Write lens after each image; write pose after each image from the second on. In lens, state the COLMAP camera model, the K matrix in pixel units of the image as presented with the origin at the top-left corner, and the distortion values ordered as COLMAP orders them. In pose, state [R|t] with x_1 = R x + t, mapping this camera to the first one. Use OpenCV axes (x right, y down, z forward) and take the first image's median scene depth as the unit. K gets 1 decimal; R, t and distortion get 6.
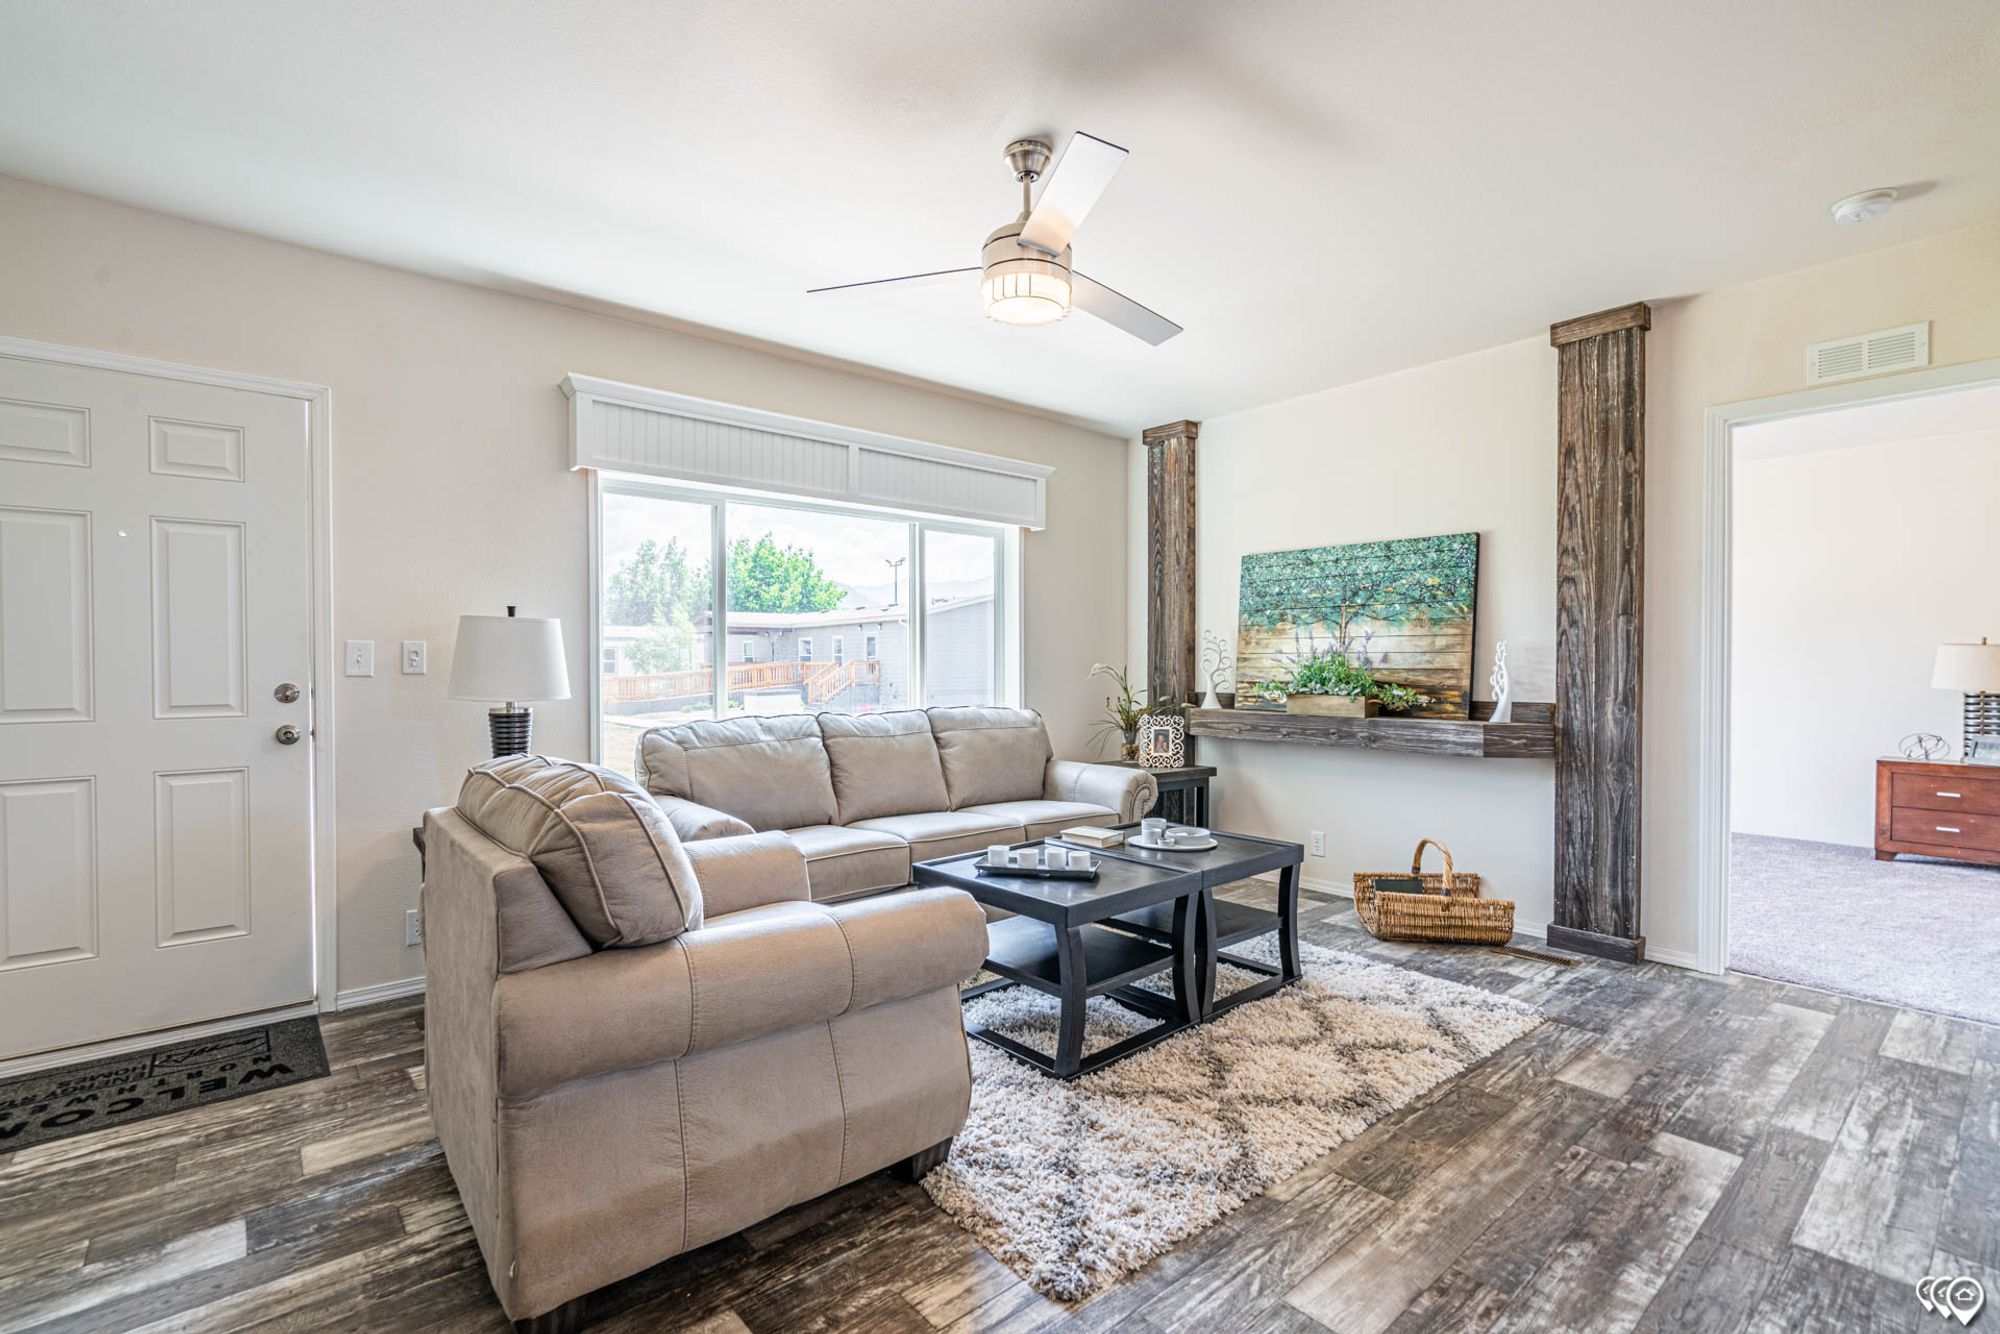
lens RADIAL K [[905.2, 0, 988.3], [0, 905.2, 676.5], [0, 0, 1]] dist [-0.009348, 0.002305]
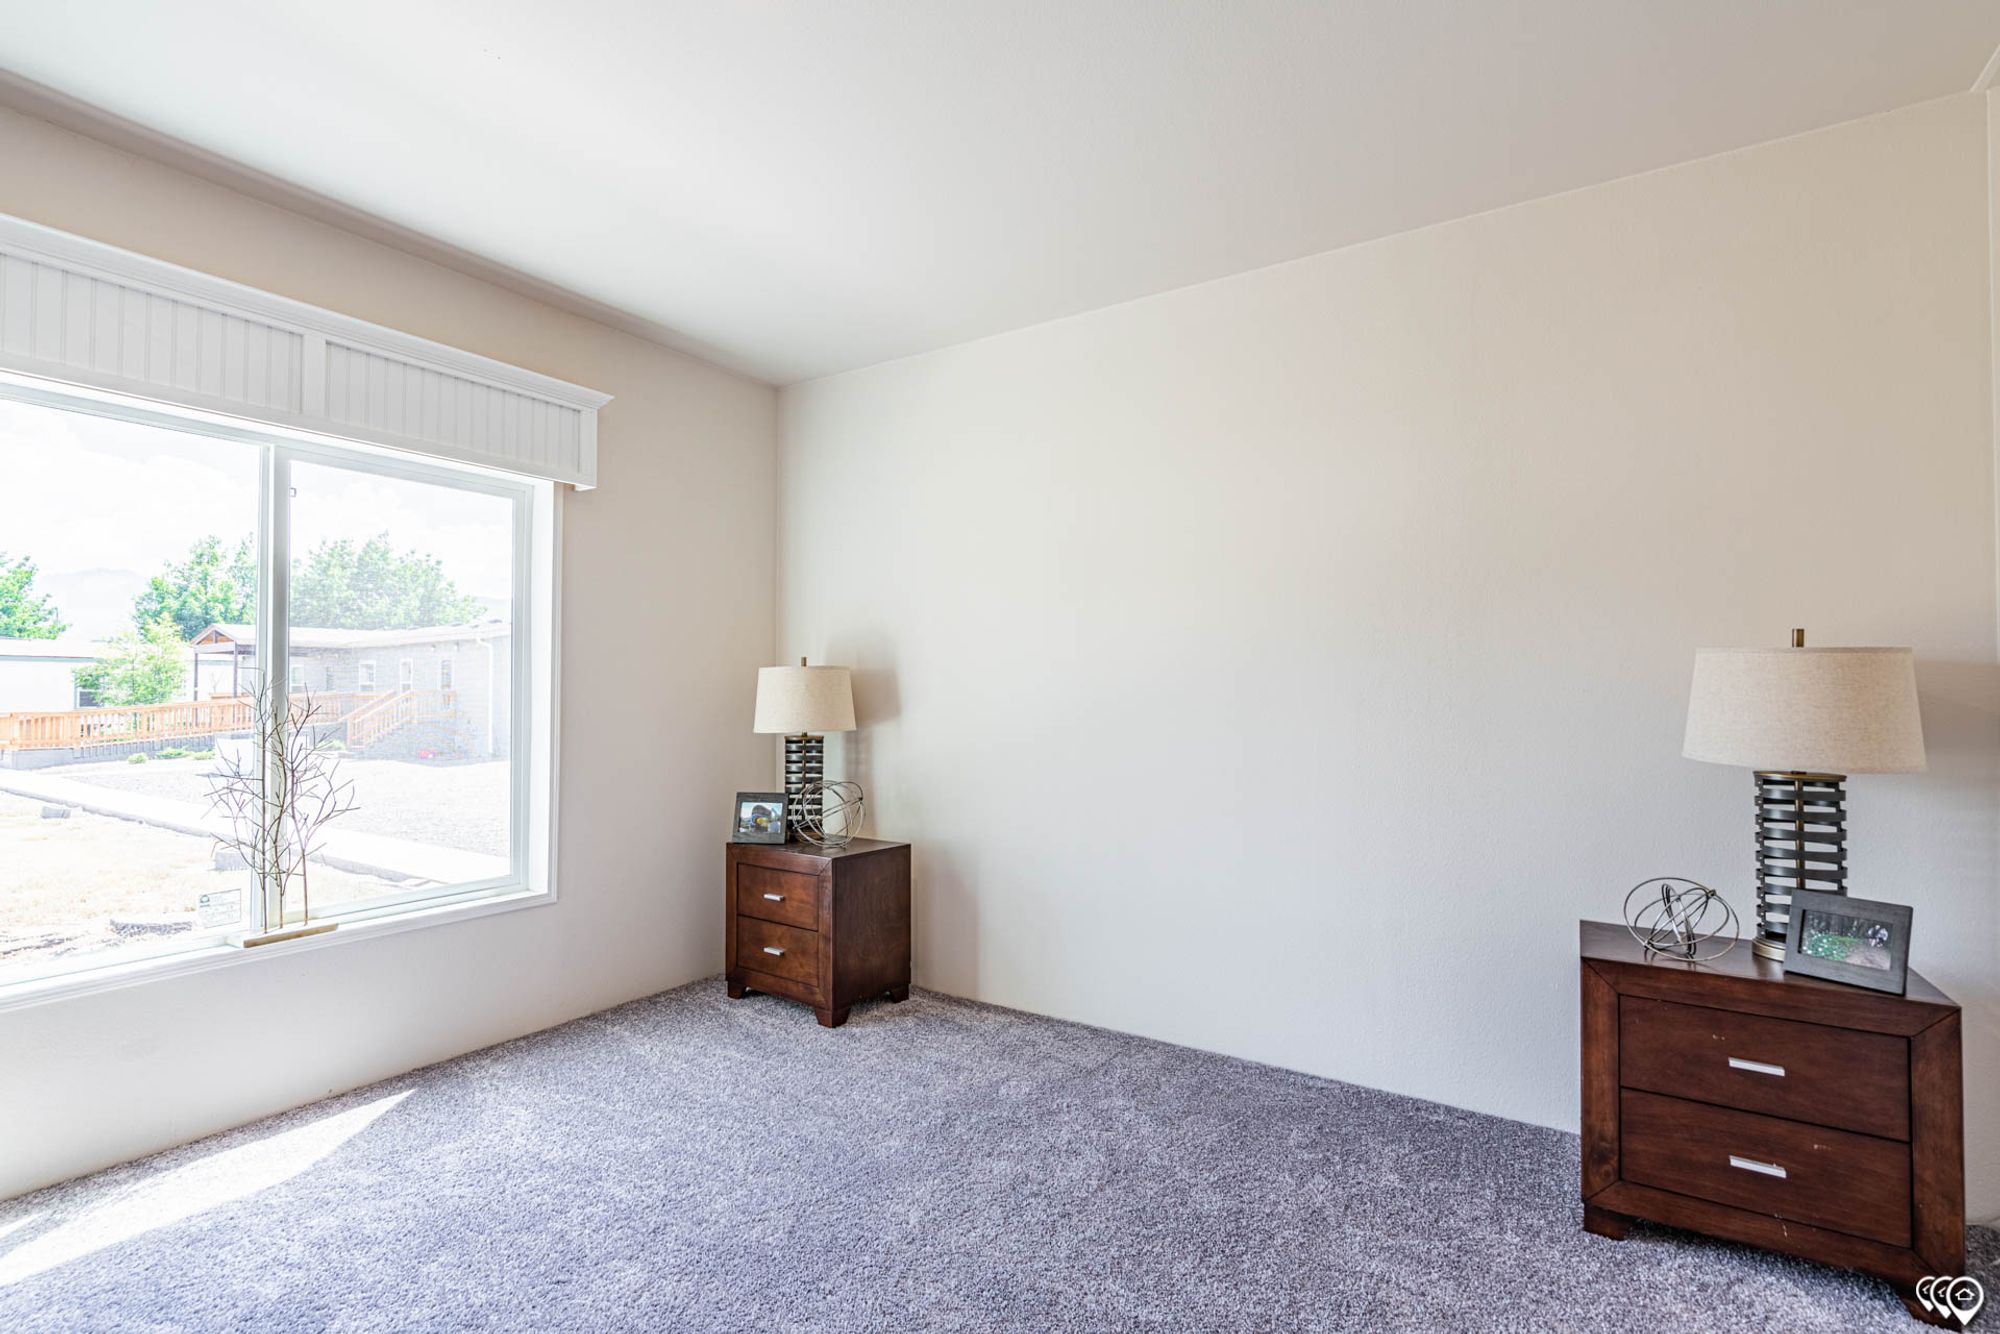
lens RADIAL K [[905.2, 0, 1019.5], [0, 905.2, 676.6], [0, 0, 1]] dist [-0.009348, 0.002305]
pose [[0.952241, 0.008968, 0.305216, 0.655481], [0.001880, 0.999377, -0.035229, -0.009663], [-0.305342, 0.034121, 0.951631, 0.715637]]
